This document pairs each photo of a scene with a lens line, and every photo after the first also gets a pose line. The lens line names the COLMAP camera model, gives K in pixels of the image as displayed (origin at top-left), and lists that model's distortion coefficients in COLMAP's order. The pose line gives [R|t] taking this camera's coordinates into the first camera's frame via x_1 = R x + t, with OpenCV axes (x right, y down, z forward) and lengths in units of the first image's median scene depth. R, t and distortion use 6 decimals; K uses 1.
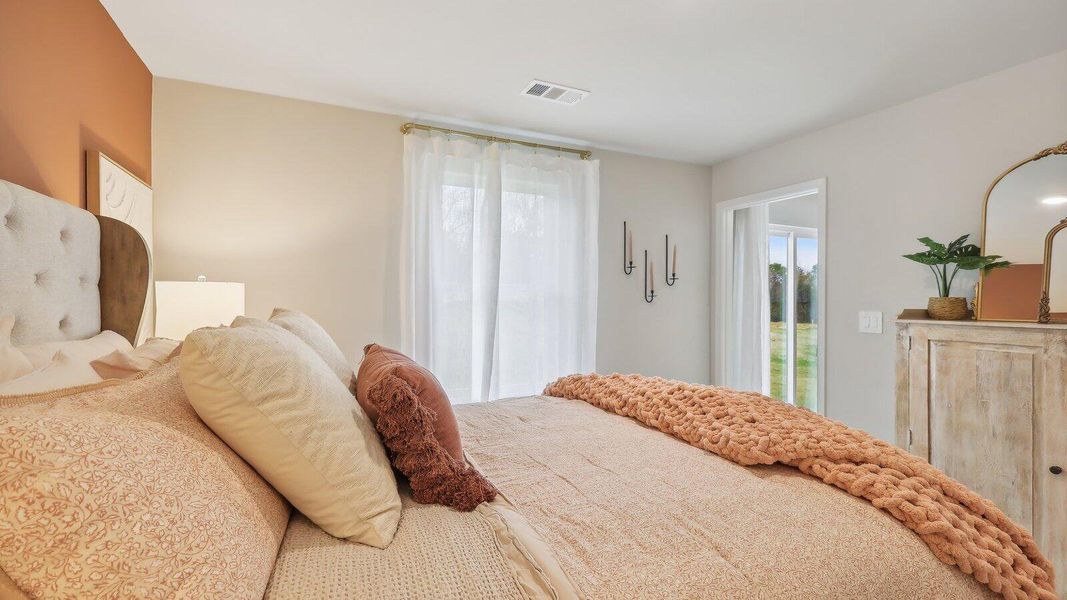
lens RADIAL K [[467.3, 0, 533.5], [0, 467.3, 300.0], [0, 0, 1]] dist [-0.000017, -0.000106]
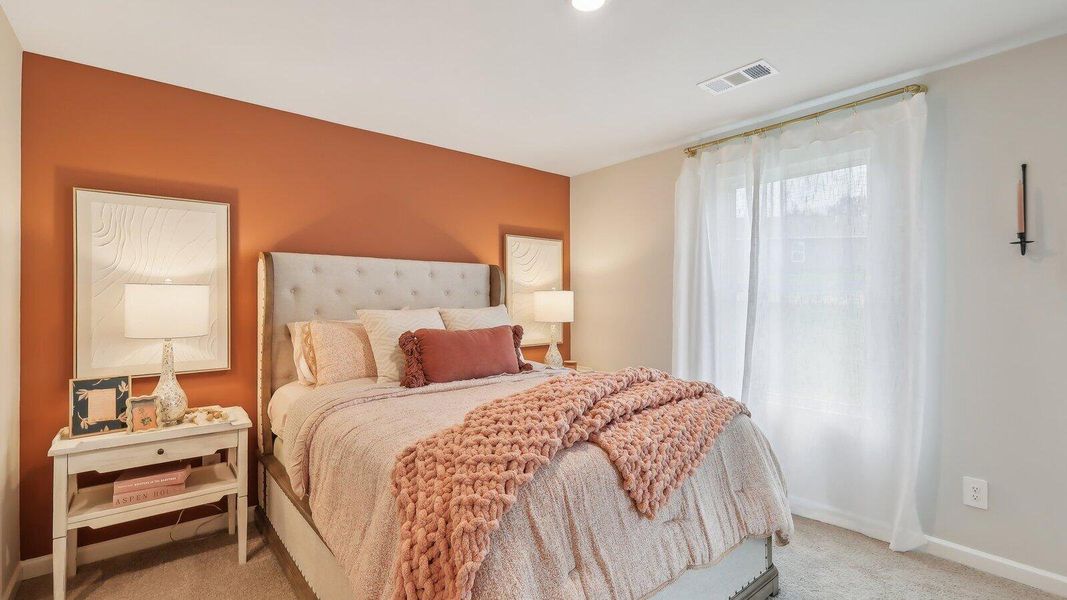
lens RADIAL K [[467.3, 0, 533.5], [0, 467.3, 300.0], [0, 0, 1]] dist [-0.000017, -0.000106]
pose [[0.261645, -0.003363, -0.965158, 0.722229], [0.003217, 0.999991, -0.002612, 0.000878], [0.965159, -0.002421, 0.261654, 0.310571]]
